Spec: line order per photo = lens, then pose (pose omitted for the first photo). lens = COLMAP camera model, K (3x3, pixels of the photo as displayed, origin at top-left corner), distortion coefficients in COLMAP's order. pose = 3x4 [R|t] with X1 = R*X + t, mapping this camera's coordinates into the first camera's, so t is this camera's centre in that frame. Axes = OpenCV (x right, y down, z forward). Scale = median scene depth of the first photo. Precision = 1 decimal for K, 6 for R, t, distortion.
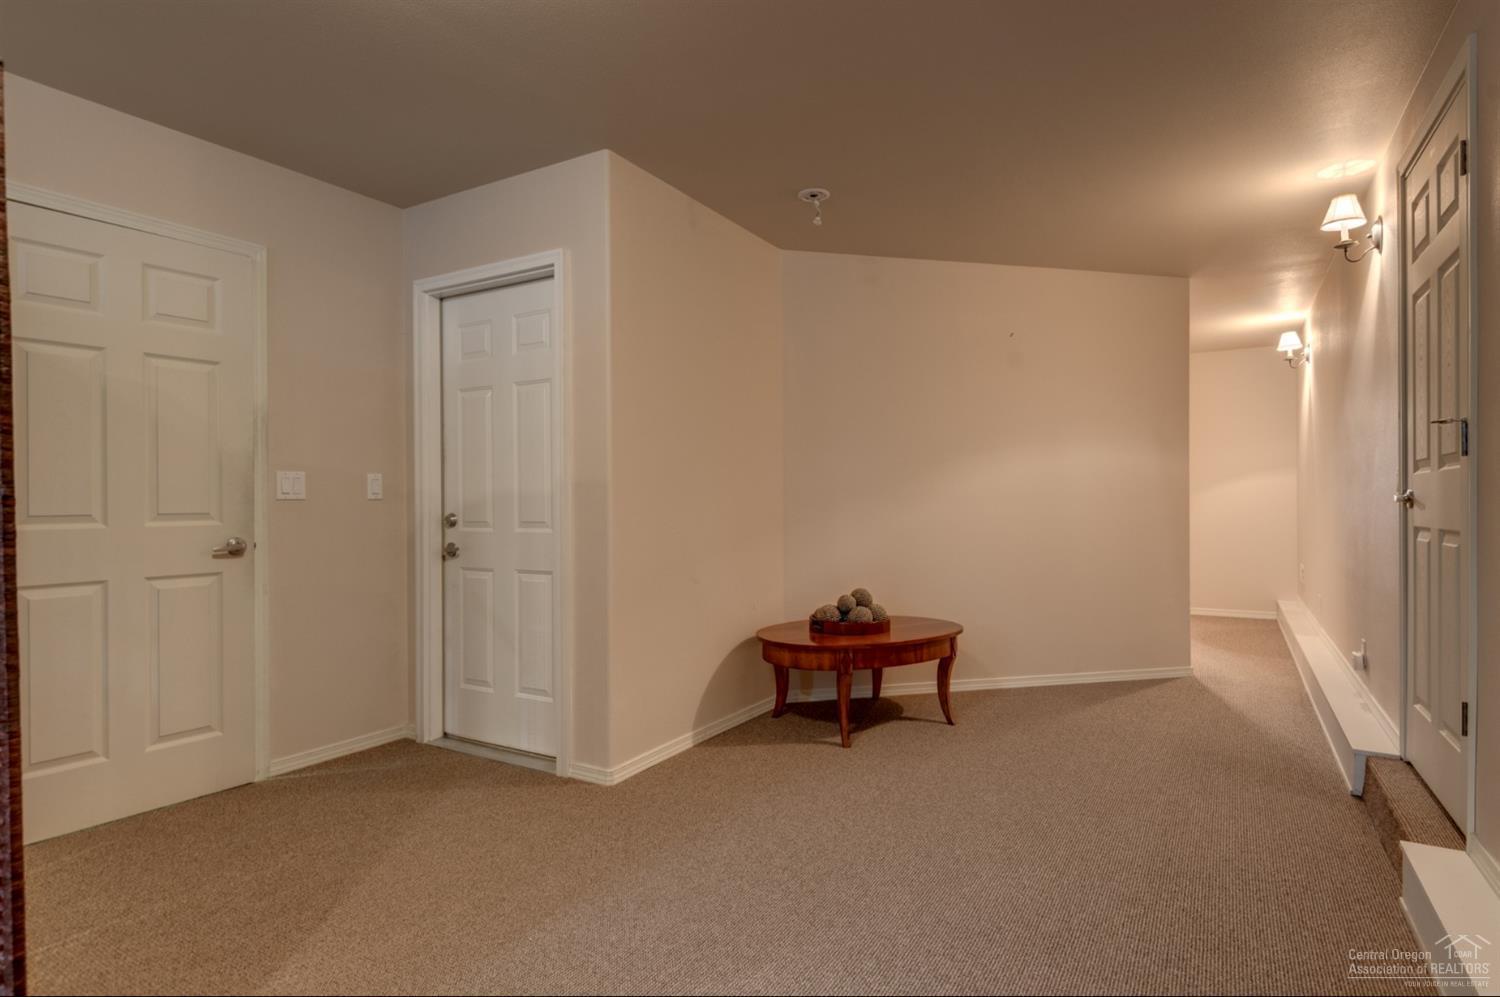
lens RADIAL K [[804.9, 0, 752.6], [0, 804.9, 498.5], [0, 0, 1]] dist [0.025610, -0.017010]
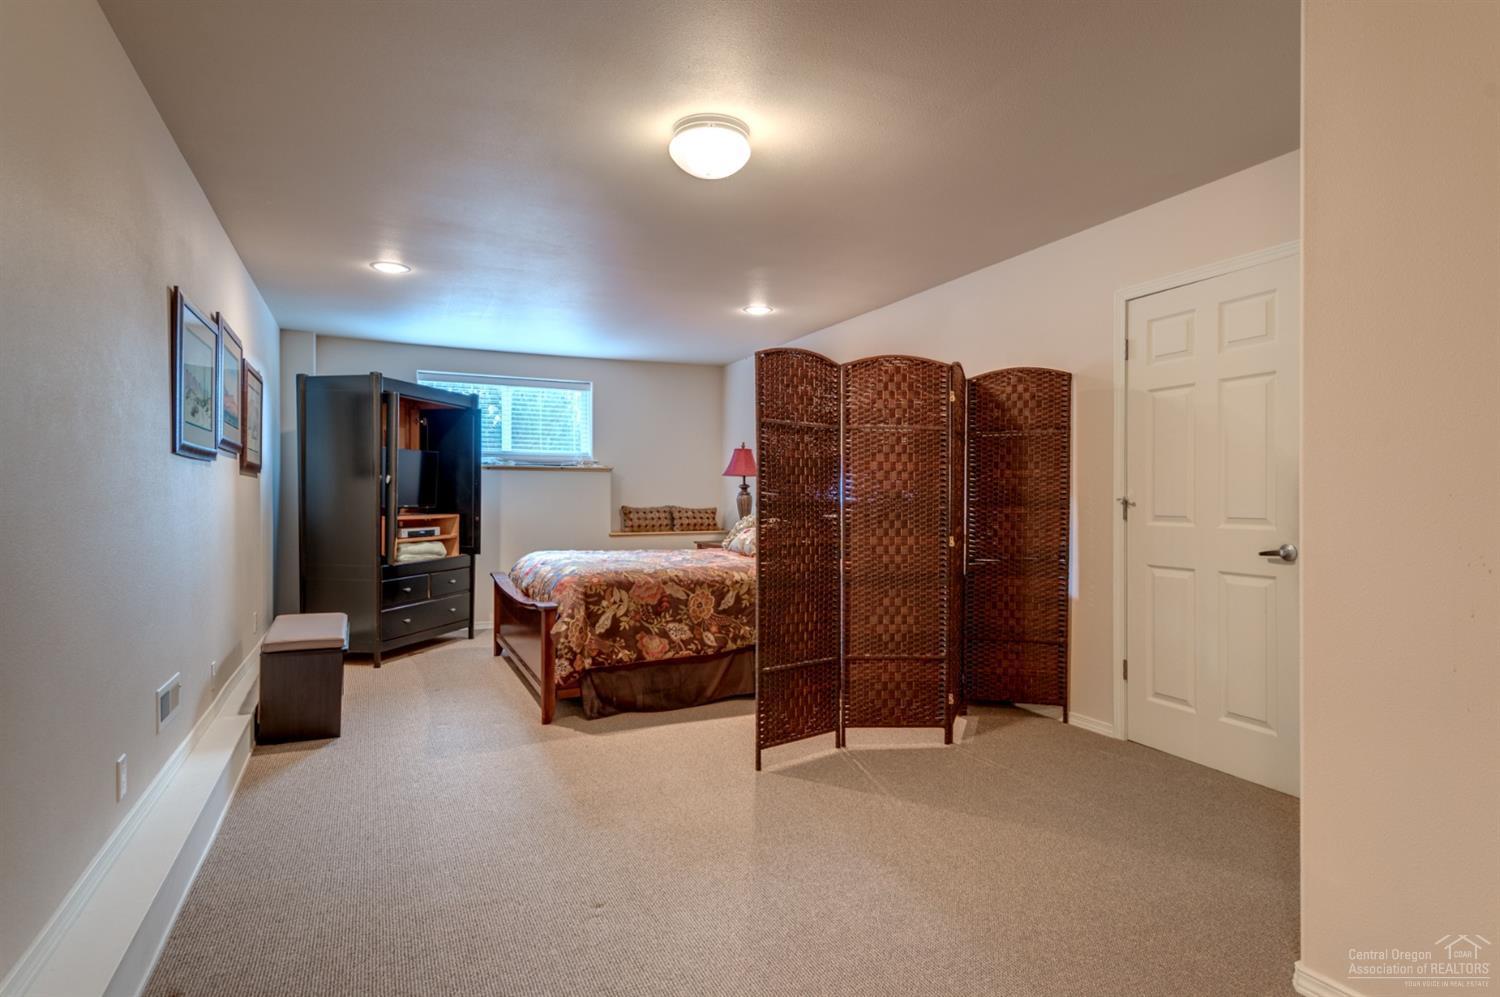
lens RADIAL K [[804.9, 0, 753.2], [0, 804.9, 498.2], [0, 0, 1]] dist [0.025610, -0.017010]
pose [[-0.554734, 0.004747, -0.832014, 0.580008], [0.003267, 0.999988, 0.003527, -0.014082], [0.832022, -0.000762, -0.554743, 1.056264]]
